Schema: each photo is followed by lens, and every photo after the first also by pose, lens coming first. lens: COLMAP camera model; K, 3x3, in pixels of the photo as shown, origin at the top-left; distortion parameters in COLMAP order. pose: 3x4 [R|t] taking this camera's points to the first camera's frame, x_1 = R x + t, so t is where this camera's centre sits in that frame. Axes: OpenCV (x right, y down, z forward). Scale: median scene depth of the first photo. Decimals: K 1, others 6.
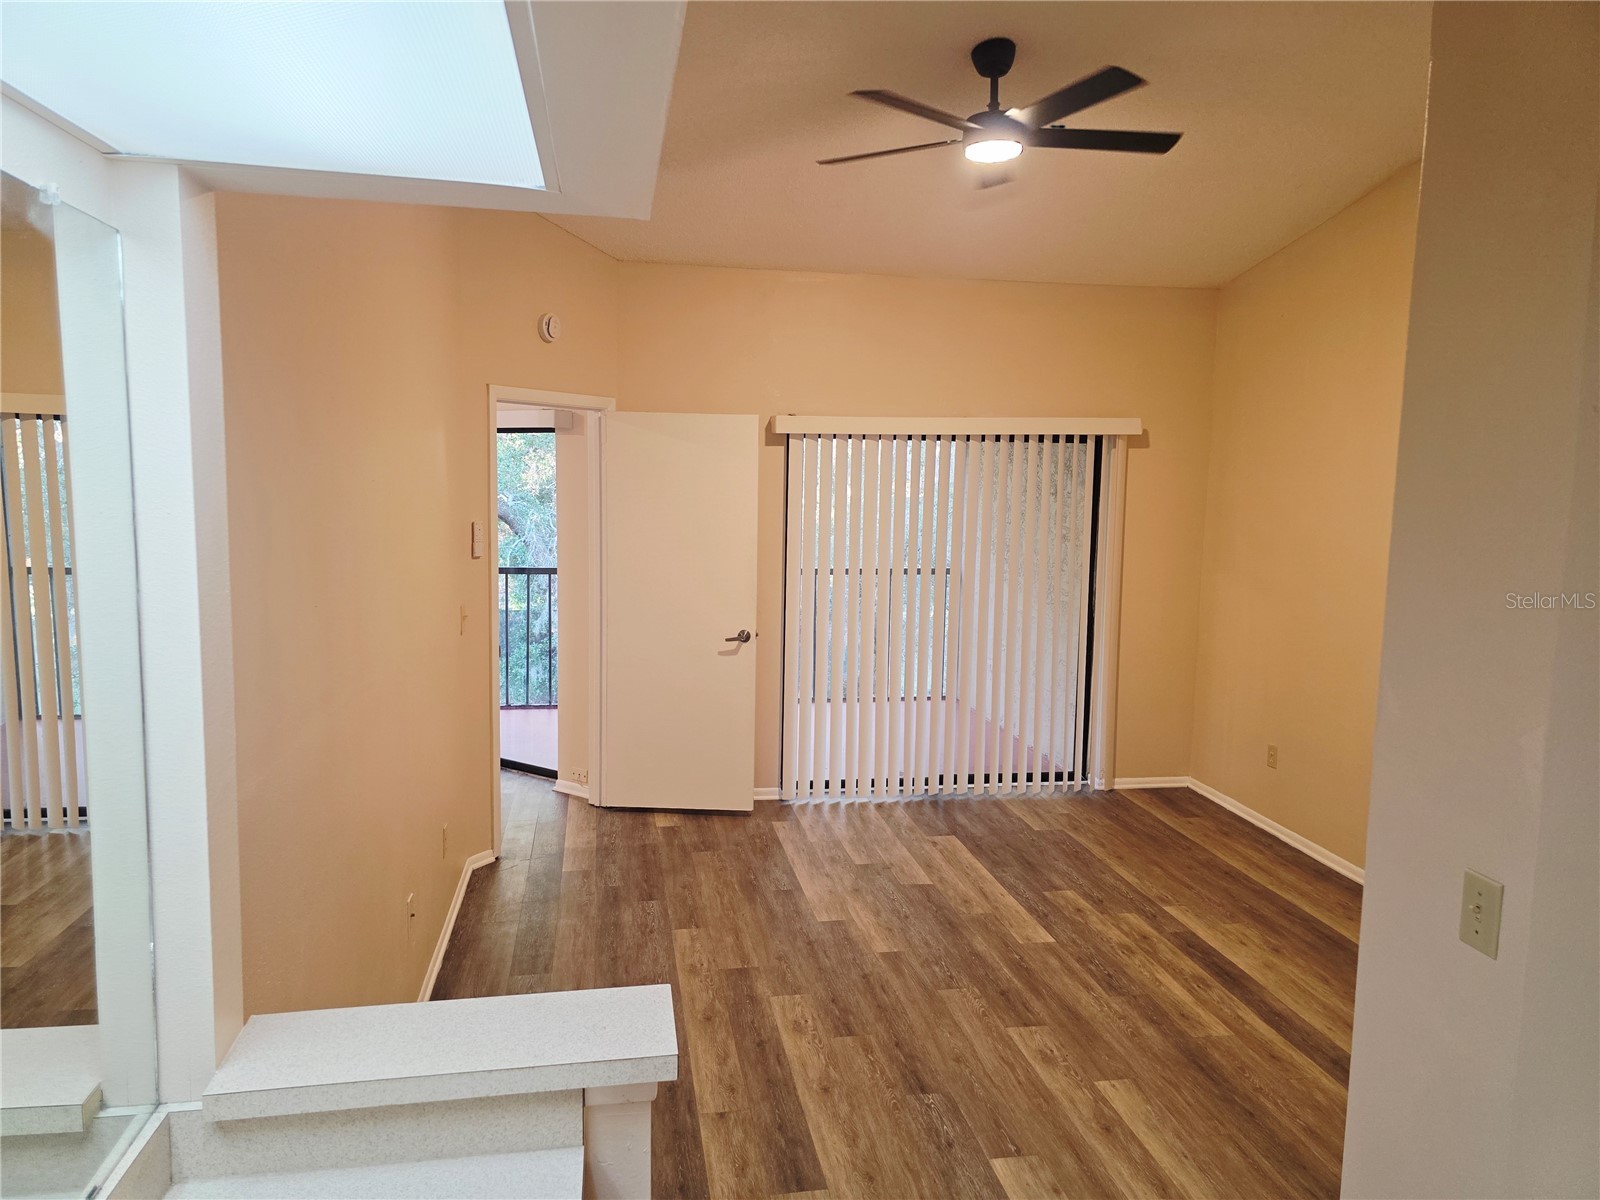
lens RADIAL K [[1084.5, 0, 799.0], [0, 1084.5, 597.9], [0, 0, 1]] dist [0.065990, -0.055156]
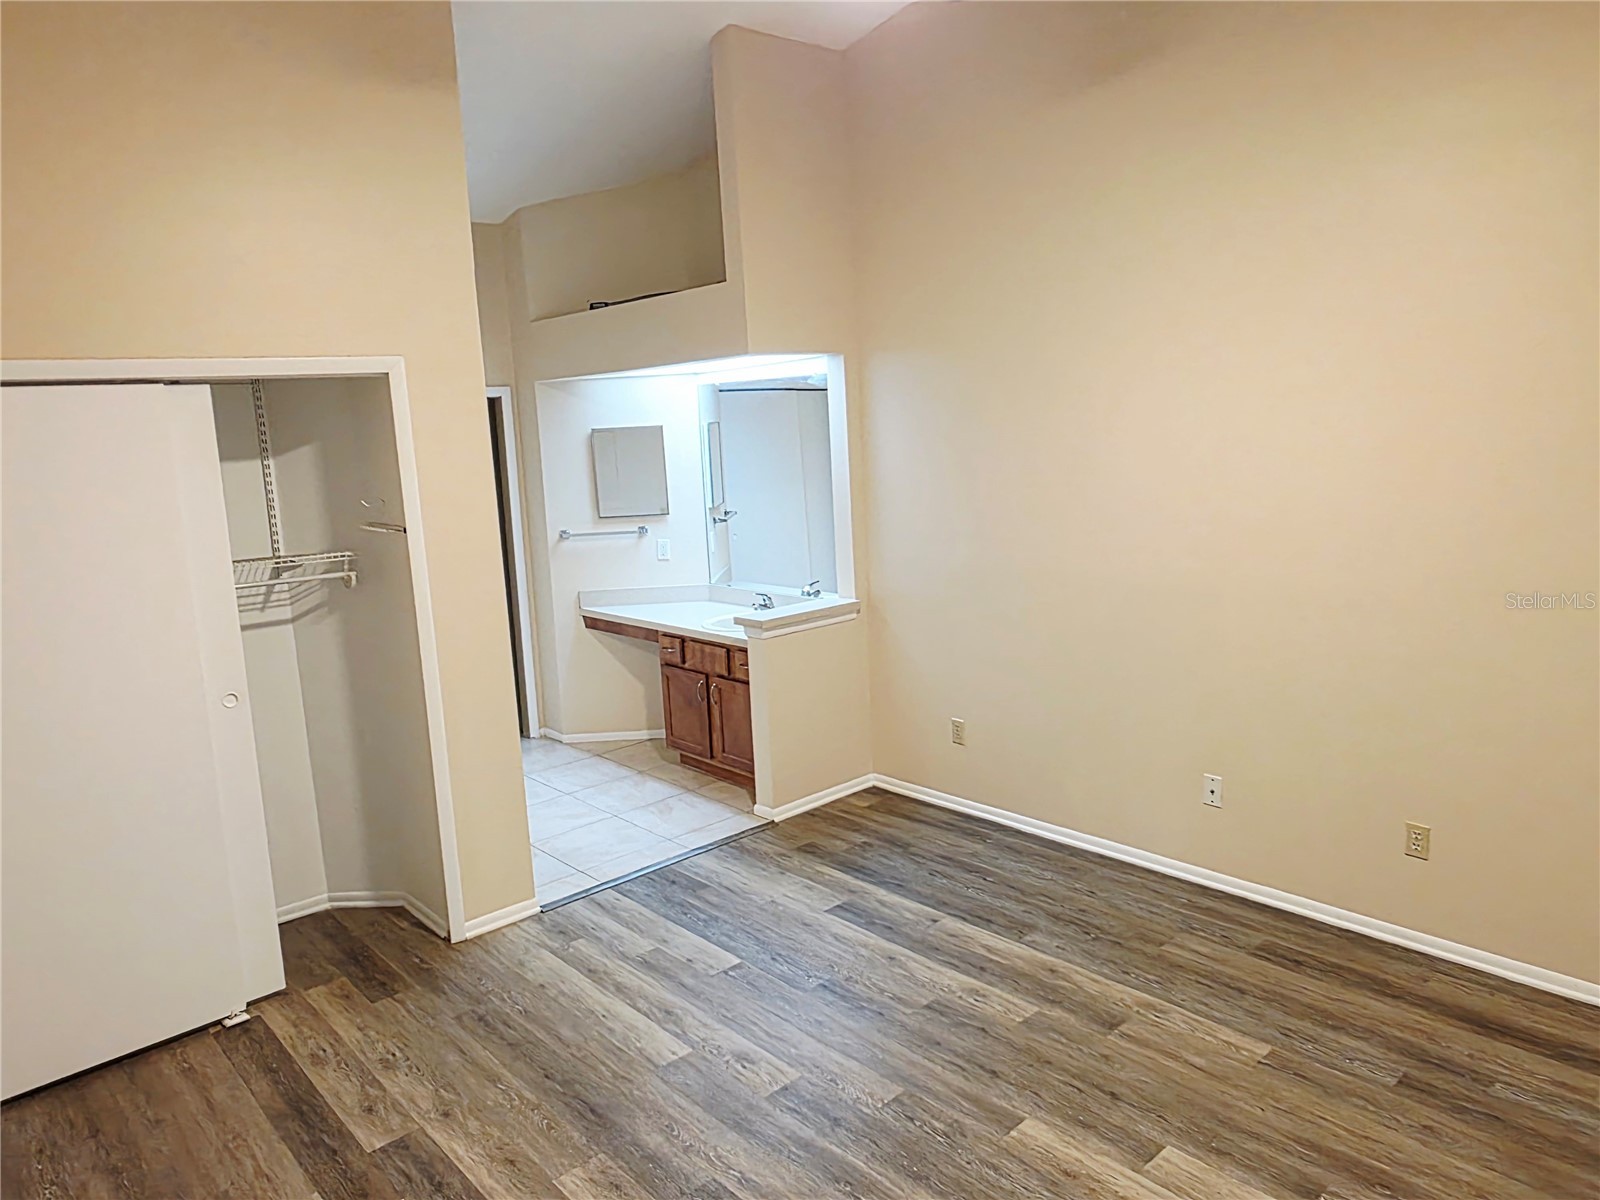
lens RADIAL K [[1084.5, 0, 815.1], [0, 1084.5, 595.1], [0, 0, 1]] dist [0.065990, -0.055156]
pose [[-0.845687, 0.117073, -0.520681, 0.617831], [-0.020990, 0.967591, 0.251649, -0.213910], [0.533267, 0.223745, -0.815821, 1.702359]]
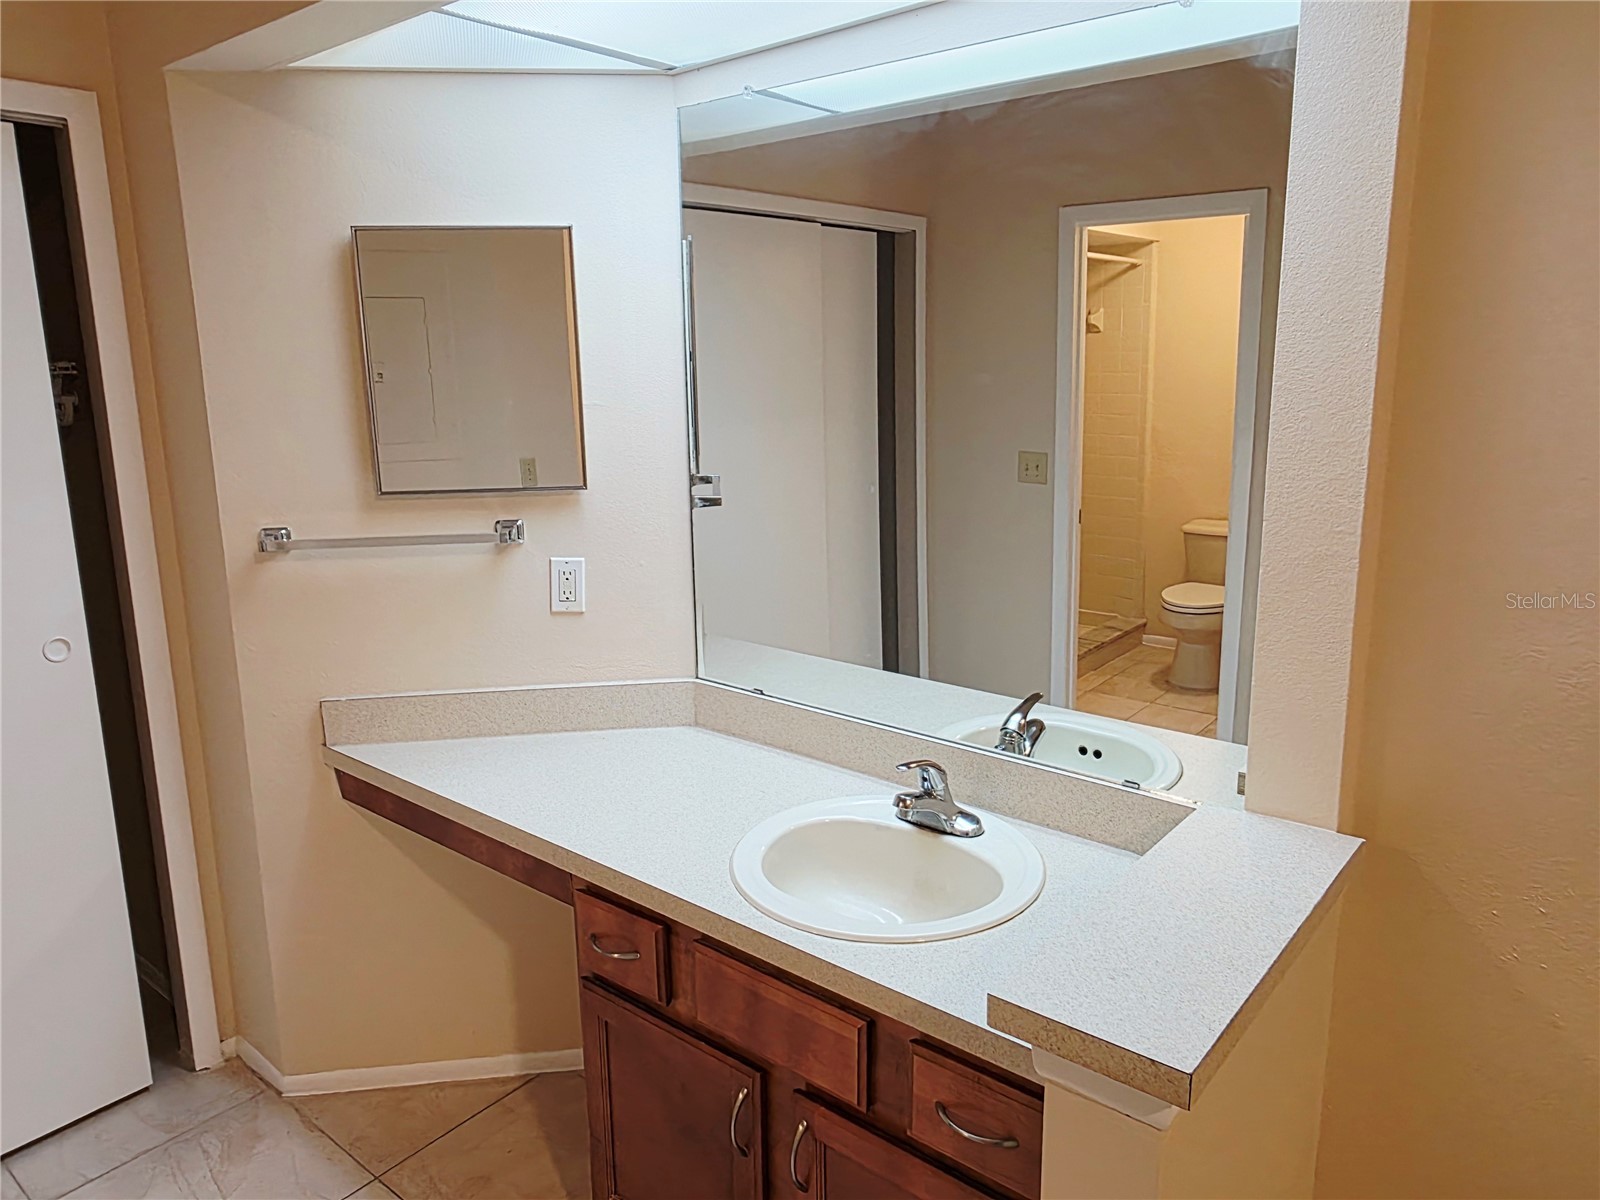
lens RADIAL K [[1084.5, 0, 787.6], [0, 1084.5, 587.8], [0, 0, 1]] dist [0.065990, -0.055156]
pose [[-0.766965, 0.137938, -0.626688, 0.182010], [-0.064974, 0.954910, 0.289699, -0.019825], [0.638391, 0.262907, -0.723420, 0.614833]]
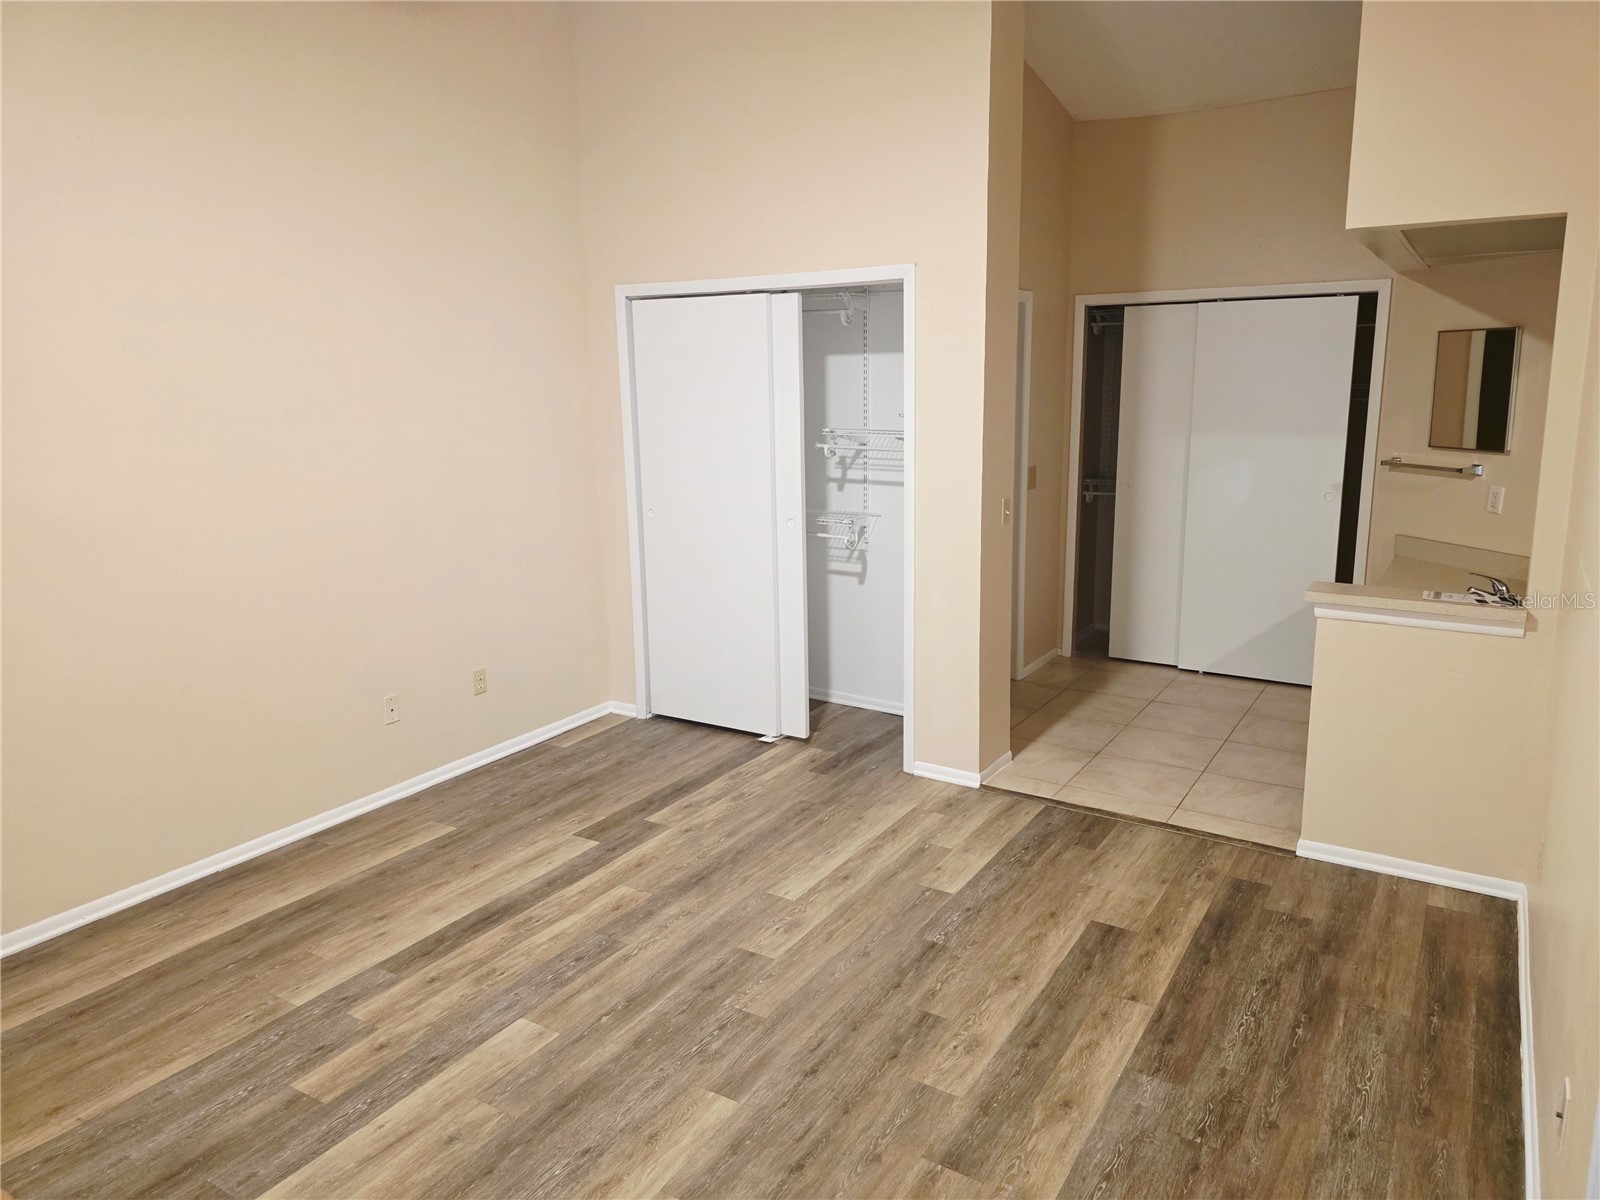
lens RADIAL K [[1084.5, 0, 805.1], [0, 1084.5, 570.1], [0, 0, 1]] dist [0.065990, -0.055156]
pose [[-0.743373, -0.125719, 0.656956, -0.403996], [0.076673, 0.959687, 0.270410, -0.171303], [-0.664468, 0.251386, -0.703767, 1.601414]]
